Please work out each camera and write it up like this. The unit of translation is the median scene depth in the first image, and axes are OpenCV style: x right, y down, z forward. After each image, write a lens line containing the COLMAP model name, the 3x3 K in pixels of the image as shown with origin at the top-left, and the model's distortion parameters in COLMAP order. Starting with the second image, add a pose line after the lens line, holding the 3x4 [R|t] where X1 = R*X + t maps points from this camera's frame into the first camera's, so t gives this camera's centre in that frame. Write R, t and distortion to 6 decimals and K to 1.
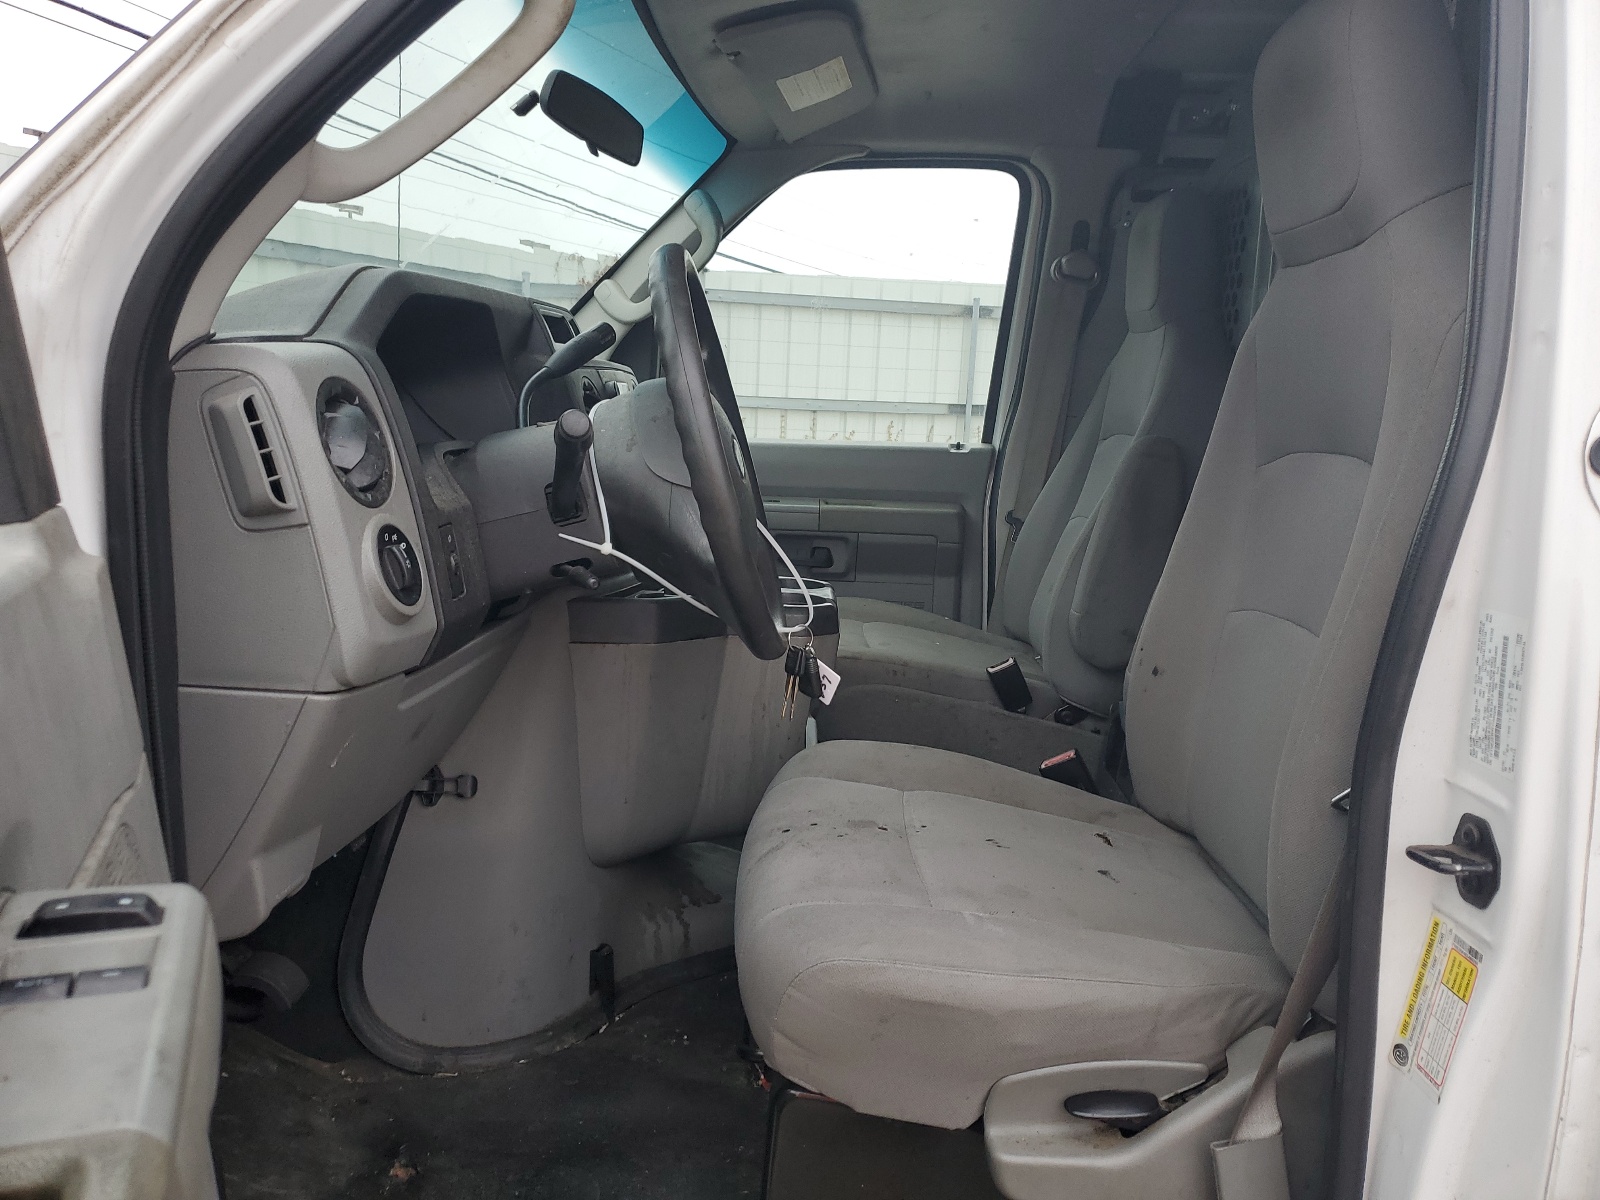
lens RADIAL K [[1317.8, 0, 799.5], [0, 1317.8, 559.7], [0, 0, 1]] dist [0.156809, -0.377266]
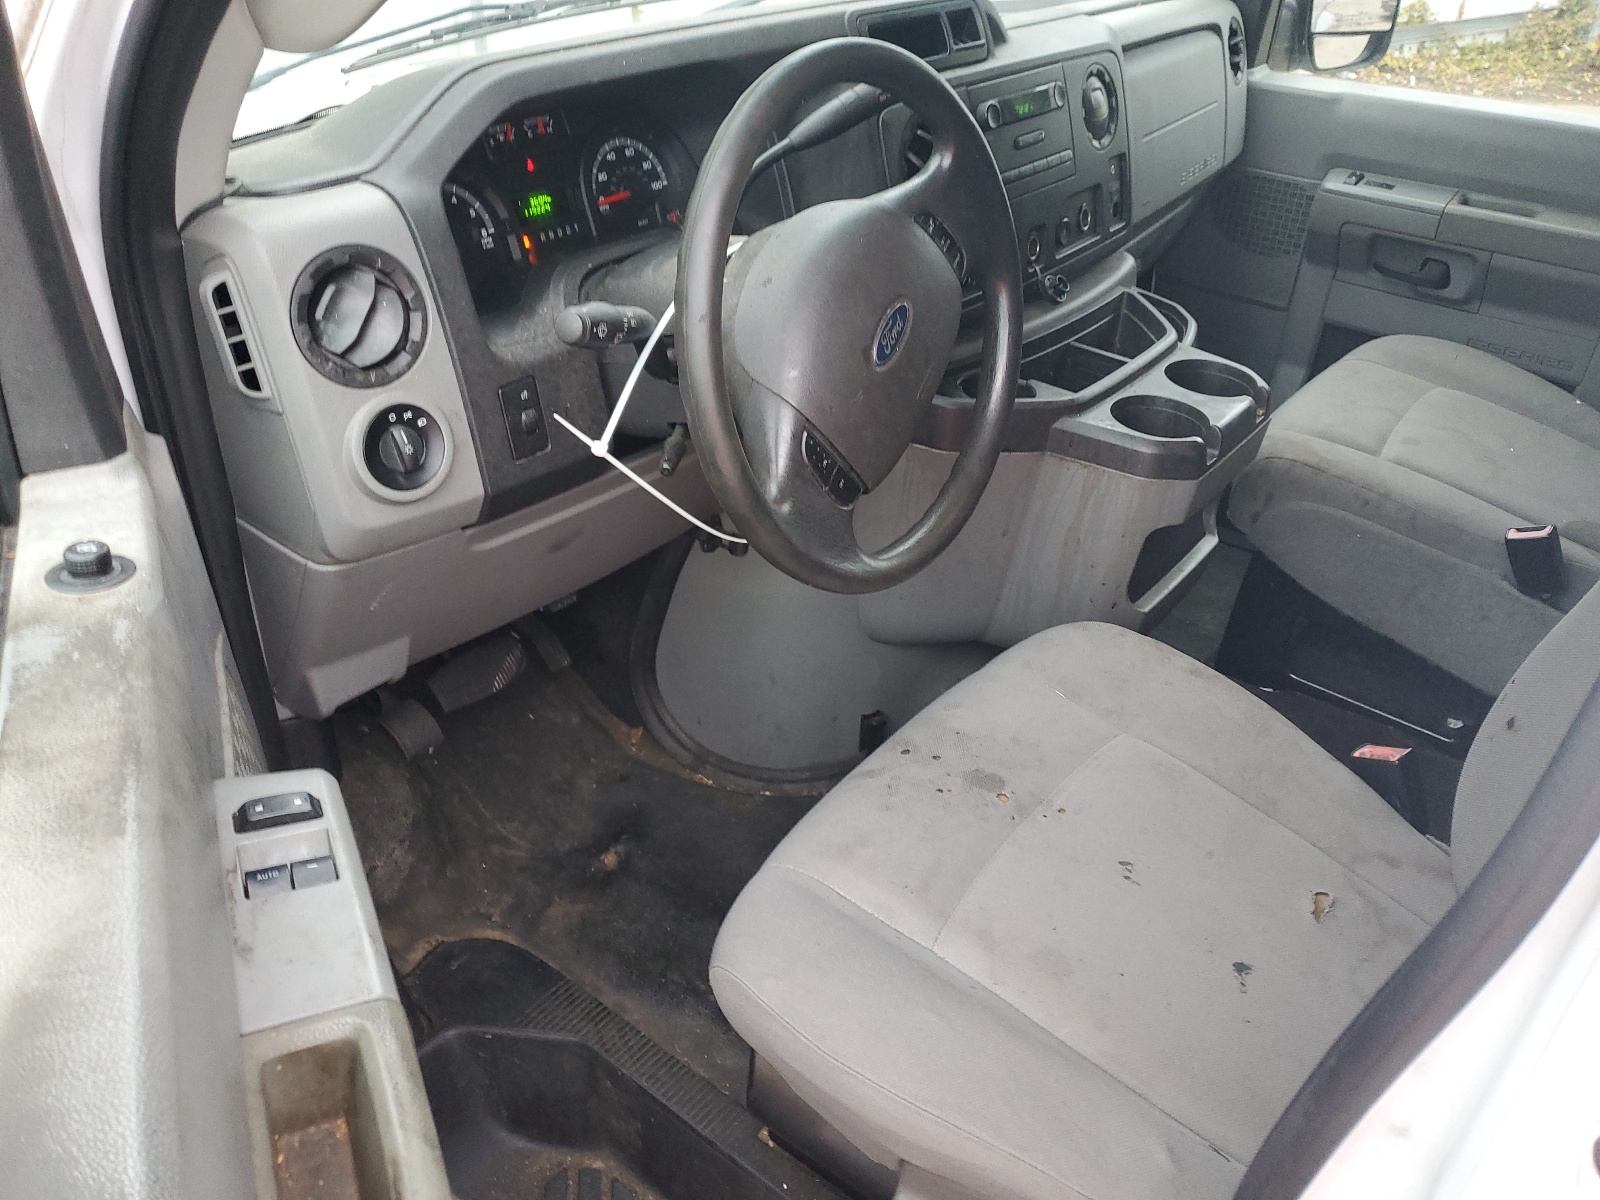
lens RADIAL K [[1317.8, 0, 799.5], [0, 1317.8, 559.7], [0, 0, 1]] dist [0.156809, -0.377266]
pose [[0.773353, 0.325769, -0.543875, 0.512071], [-0.076356, 0.899496, 0.430205, -0.388783], [0.629361, -0.291172, 0.720502, 0.492206]]
